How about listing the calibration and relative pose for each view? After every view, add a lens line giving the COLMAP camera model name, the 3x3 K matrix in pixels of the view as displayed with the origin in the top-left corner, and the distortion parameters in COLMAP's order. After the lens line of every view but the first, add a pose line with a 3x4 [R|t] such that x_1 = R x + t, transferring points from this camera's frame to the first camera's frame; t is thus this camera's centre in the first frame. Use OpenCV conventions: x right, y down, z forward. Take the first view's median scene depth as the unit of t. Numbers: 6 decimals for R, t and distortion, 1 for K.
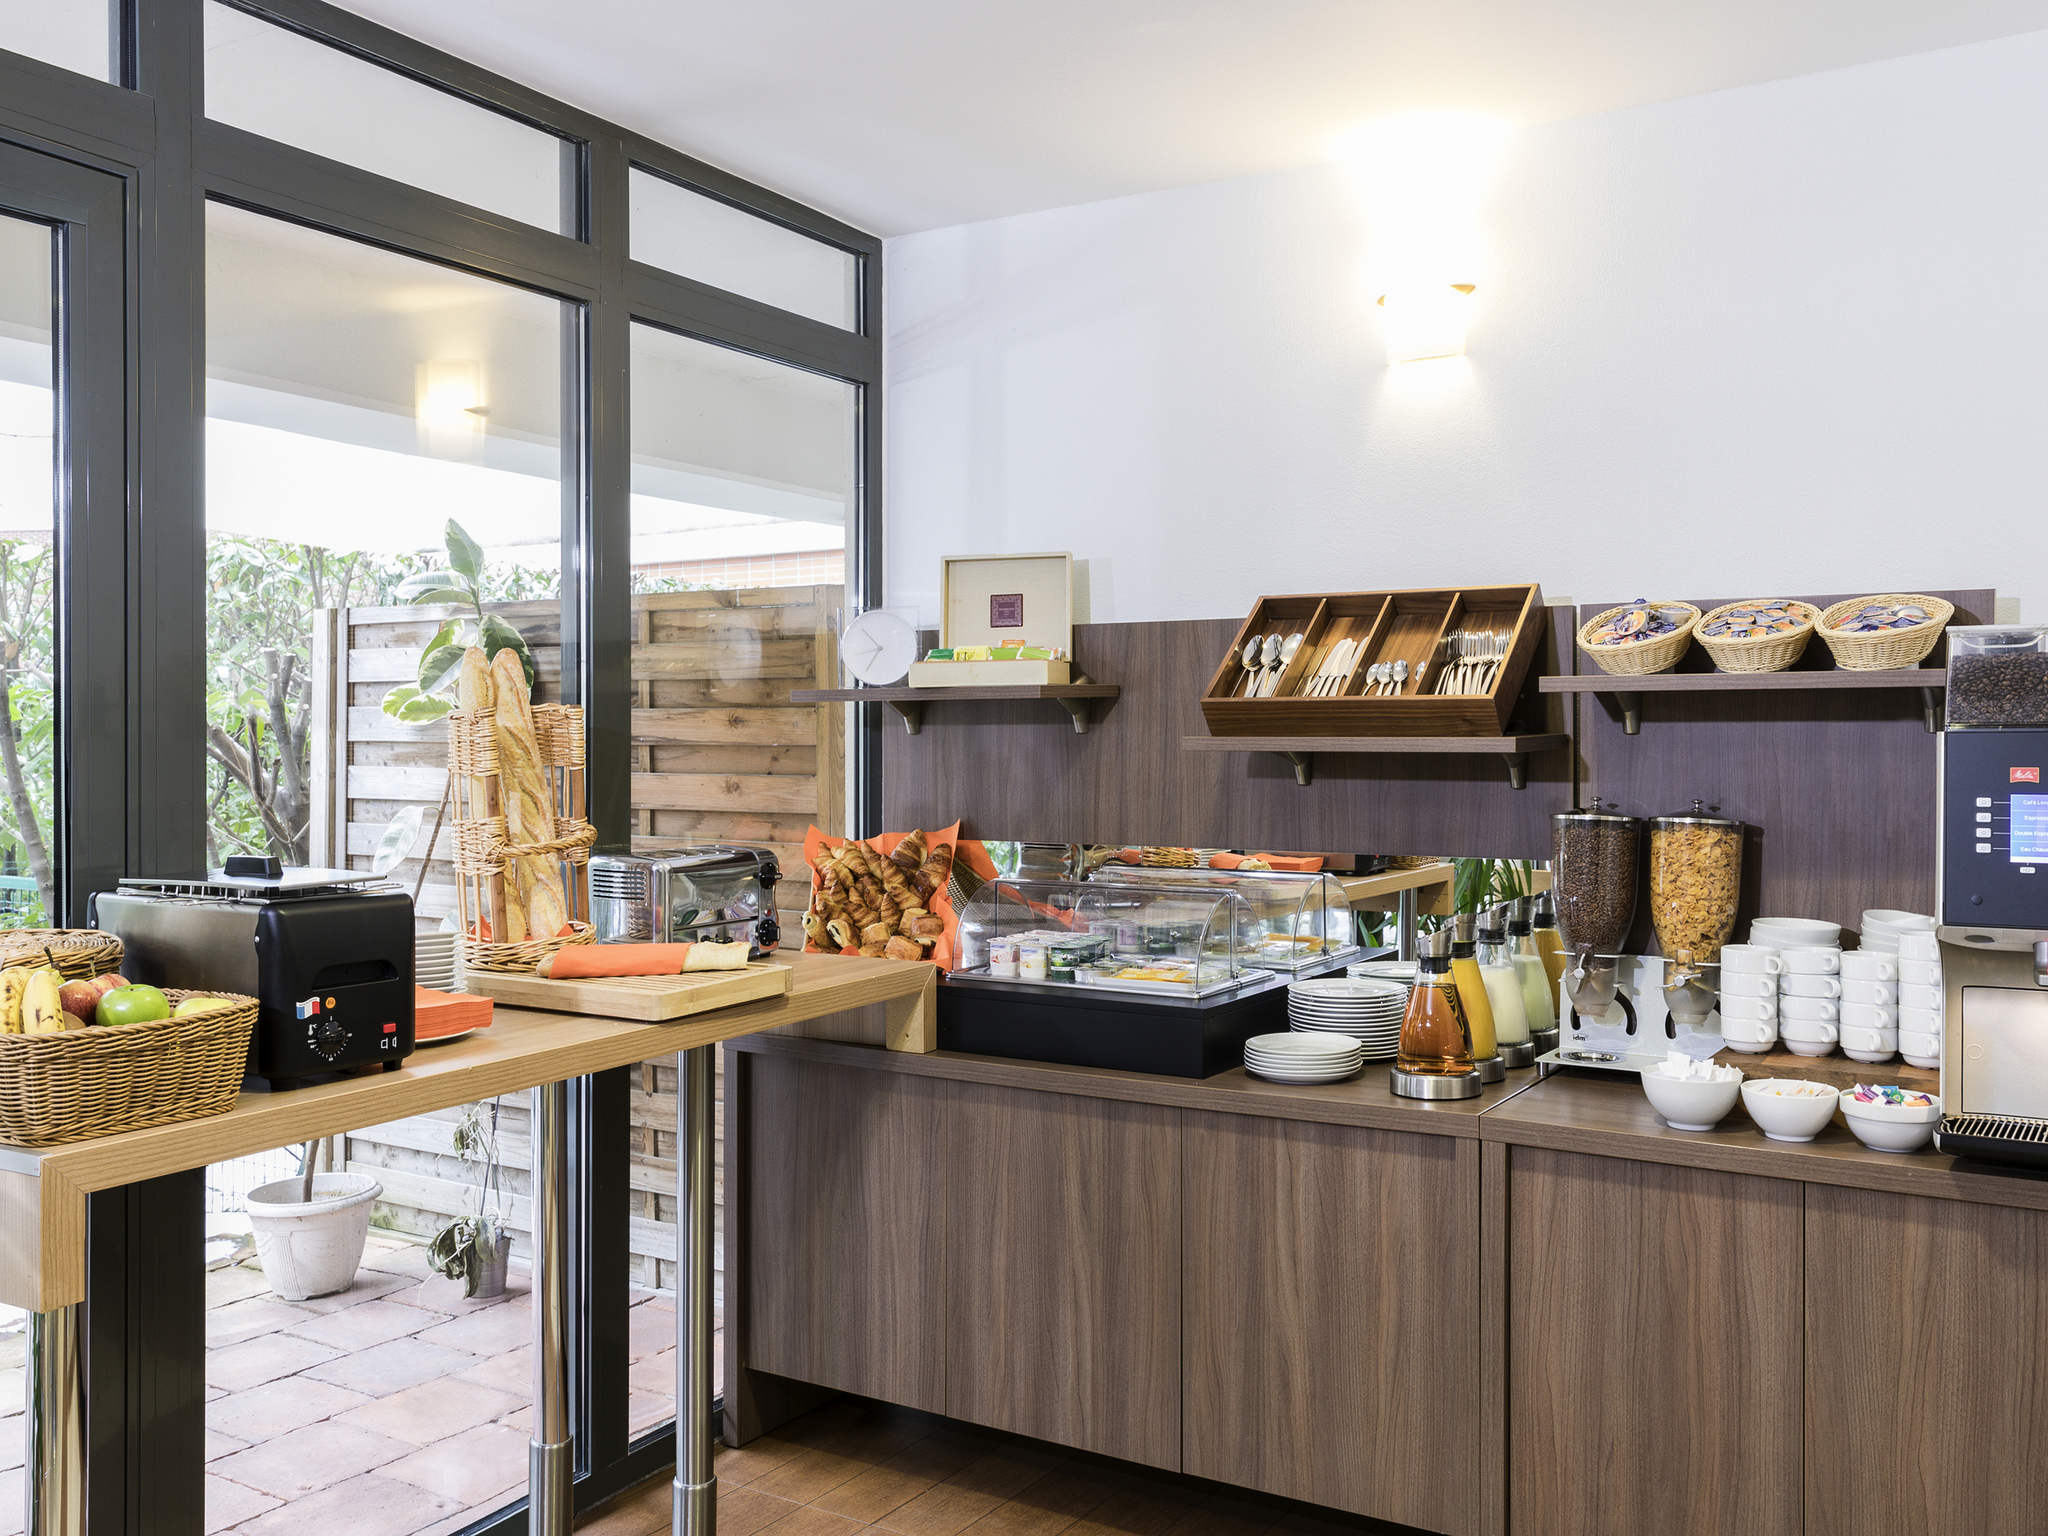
lens RADIAL K [[1715.7, 0, 1019.8], [0, 1715.7, 759.2], [0, 0, 1]] dist [-0.008983, 0.000339]
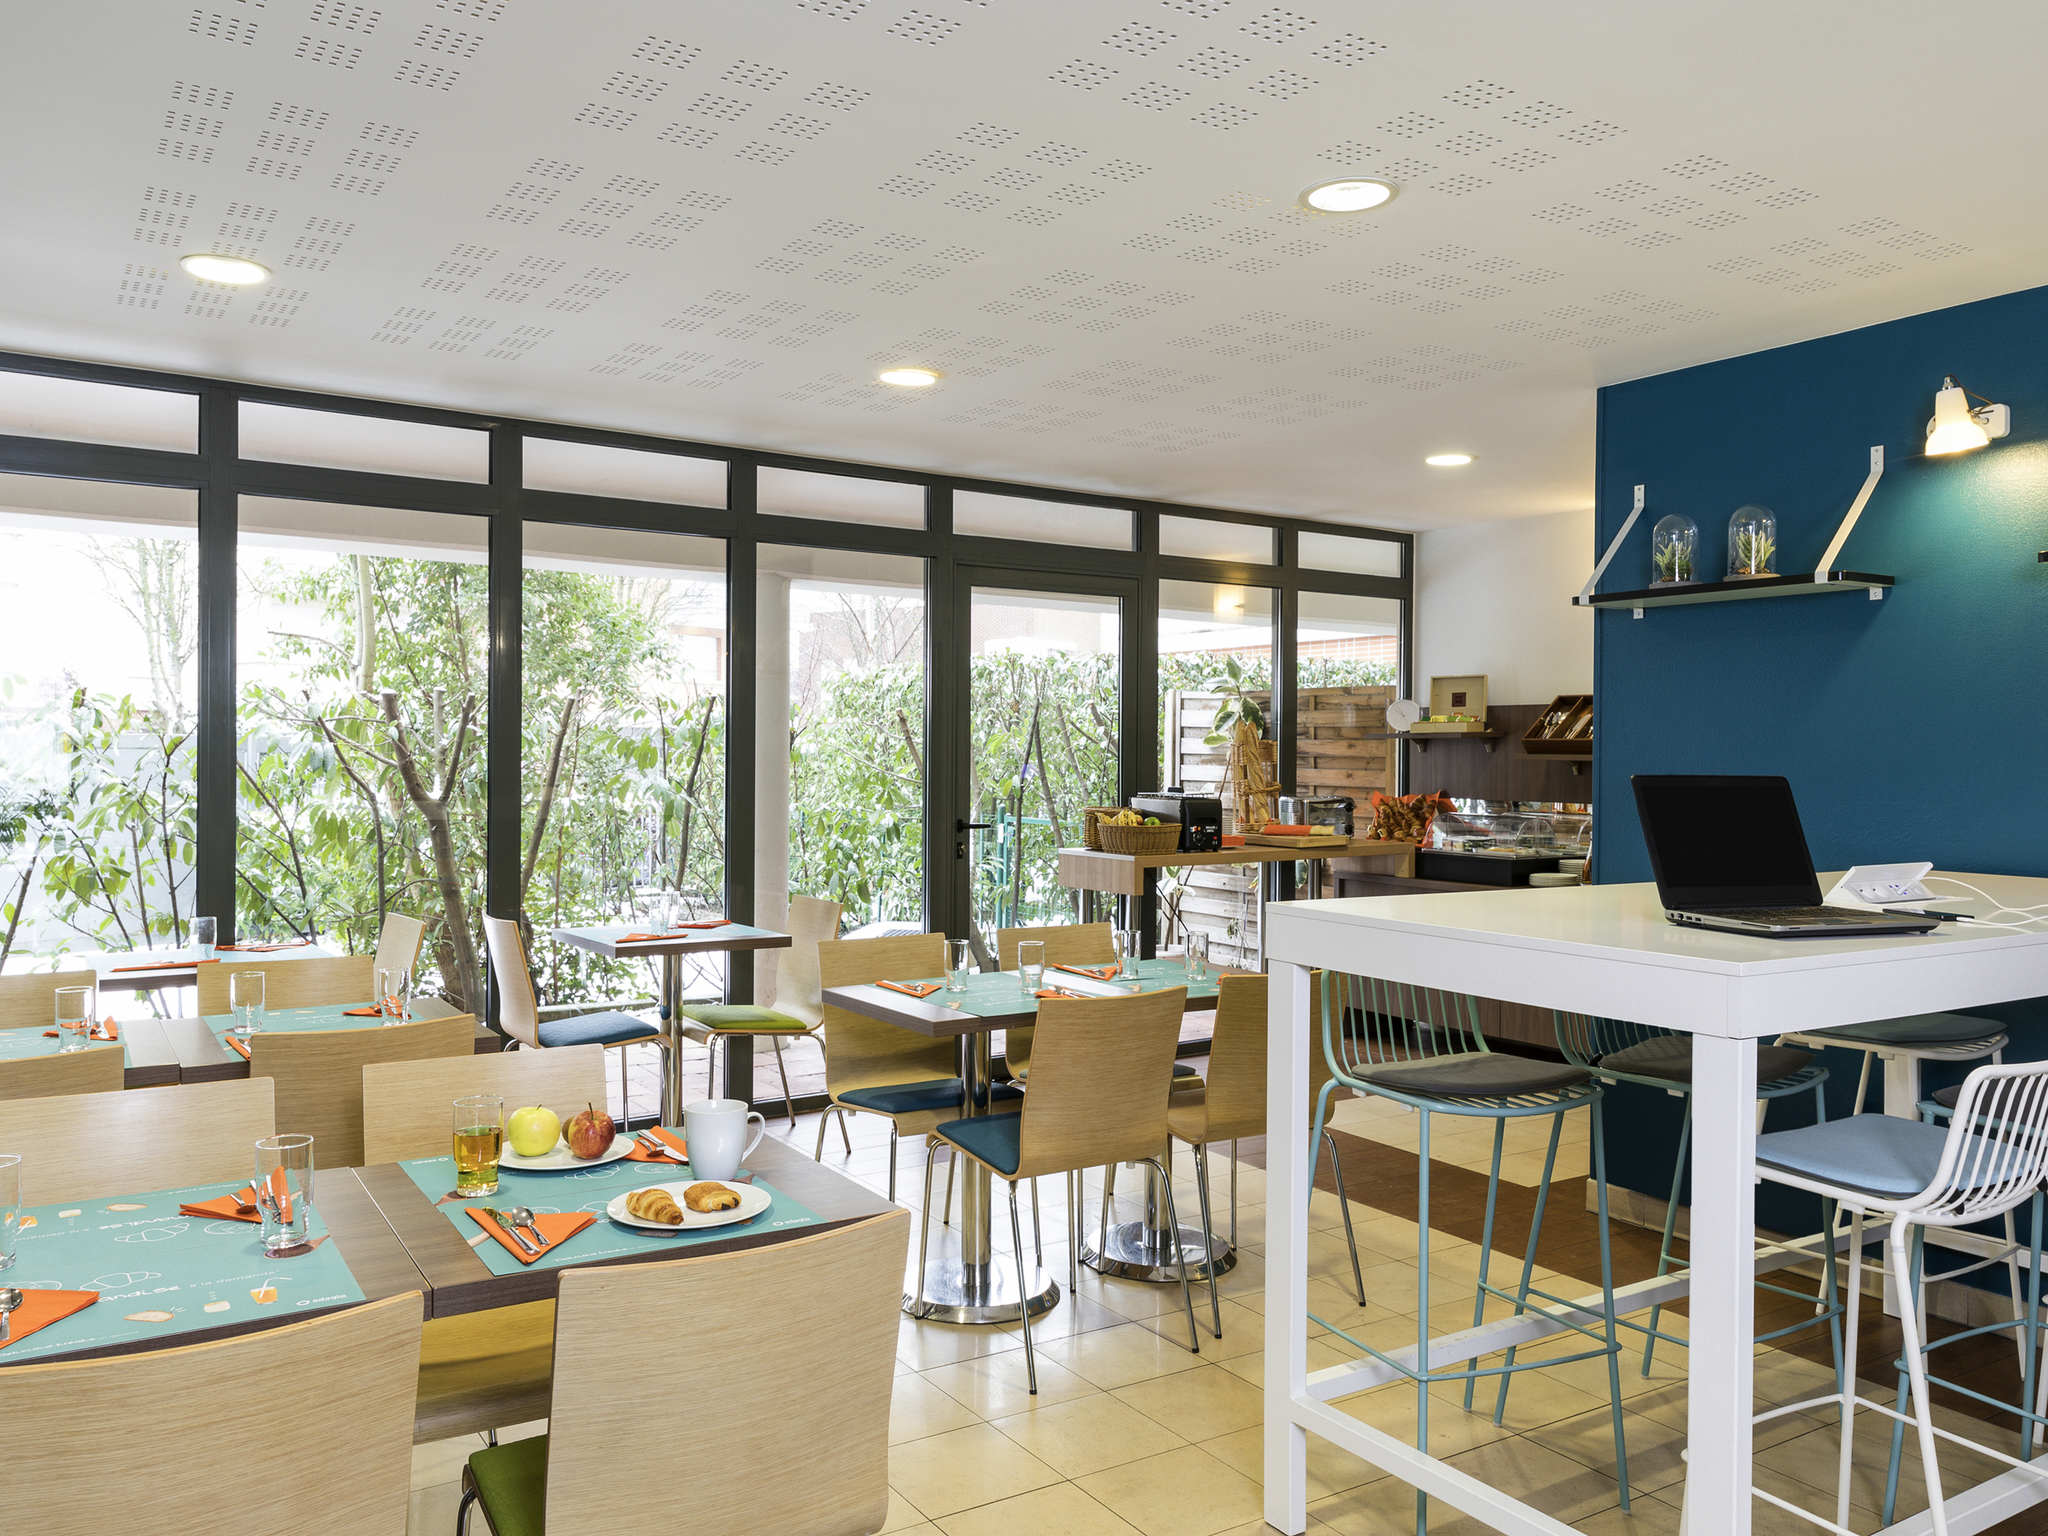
lens RADIAL K [[1545.7, 0, 1019.4], [0, 1545.7, 763.8], [0, 0, 1]] dist [0.008720, -0.001331]
pose [[0.903400, 0.010098, -0.428679, 0.346259], [-0.012663, 0.999915, -0.003133, 0.014837], [0.428611, 0.008259, 0.903451, -1.129127]]
